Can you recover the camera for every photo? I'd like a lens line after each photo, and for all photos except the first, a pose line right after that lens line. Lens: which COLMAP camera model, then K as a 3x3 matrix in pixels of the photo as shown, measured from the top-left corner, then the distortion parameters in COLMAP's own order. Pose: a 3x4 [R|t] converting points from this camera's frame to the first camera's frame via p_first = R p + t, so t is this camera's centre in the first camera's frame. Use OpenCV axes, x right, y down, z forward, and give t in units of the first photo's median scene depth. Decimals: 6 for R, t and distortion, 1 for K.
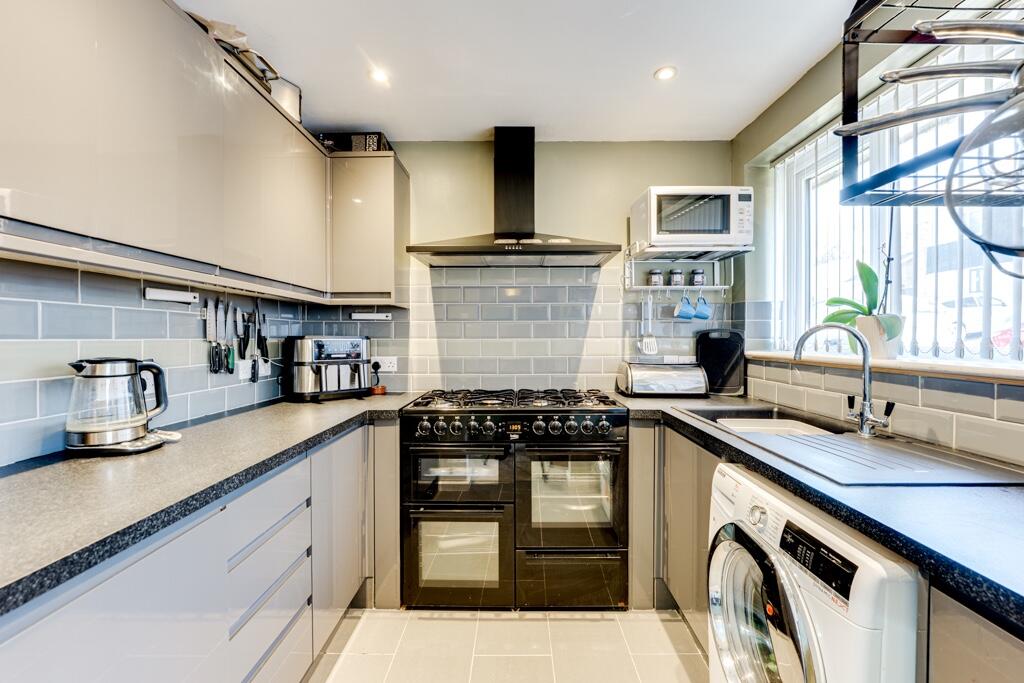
lens RADIAL K [[434.0, 0, 512.0], [0, 434.0, 341.5], [0, 0, 1]] dist [-0.010390, 0.000460]
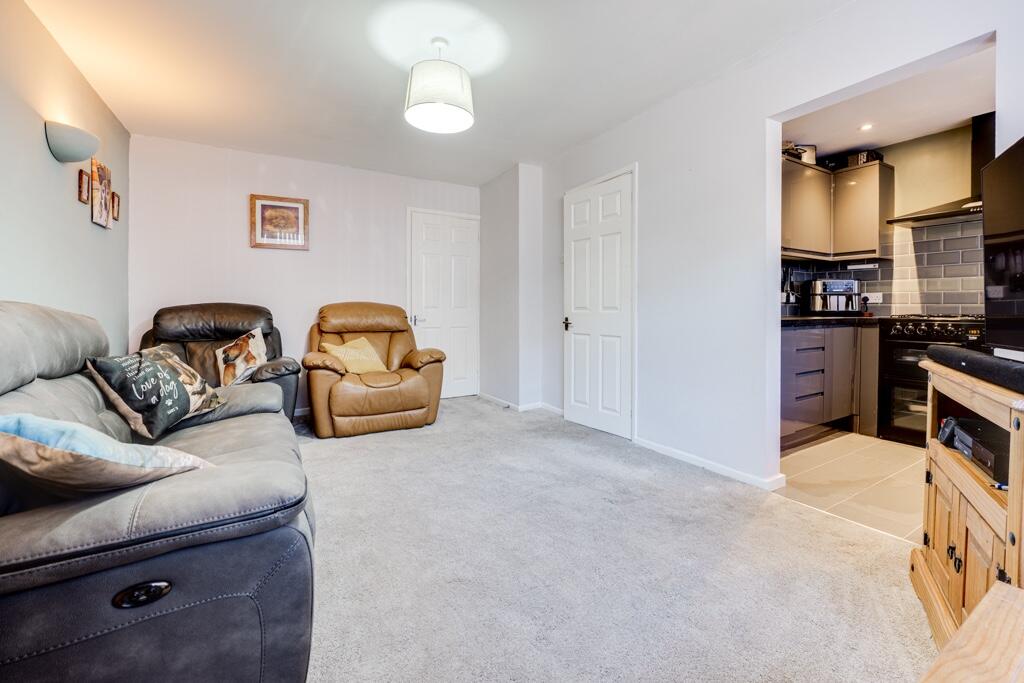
lens RADIAL K [[436.9, 0, 510.4], [0, 436.9, 320.5], [0, 0, 1]] dist [-0.018765, 0.000213]
pose [[0.529009, 0.019579, -0.848390, 0.392548], [0.000477, 0.999727, 0.023369, 0.119610], [0.848616, -0.012767, 0.528856, -1.074168]]
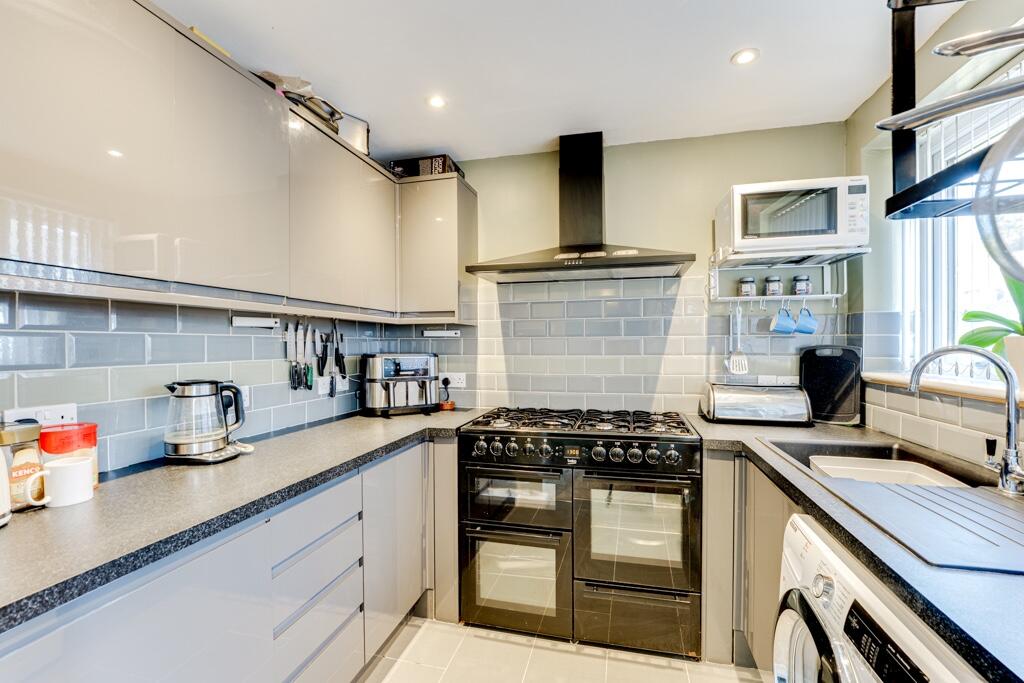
lens RADIAL K [[442.6, 0, 507.7], [0, 442.6, 350.5], [0, 0, 1]] dist [-0.018340, 0.000564]
pose [[0.971204, 0.002501, -0.238235, 0.096267], [-0.001659, 0.999992, 0.003738, -0.027439], [0.238243, -0.003235, 0.971200, 0.024943]]
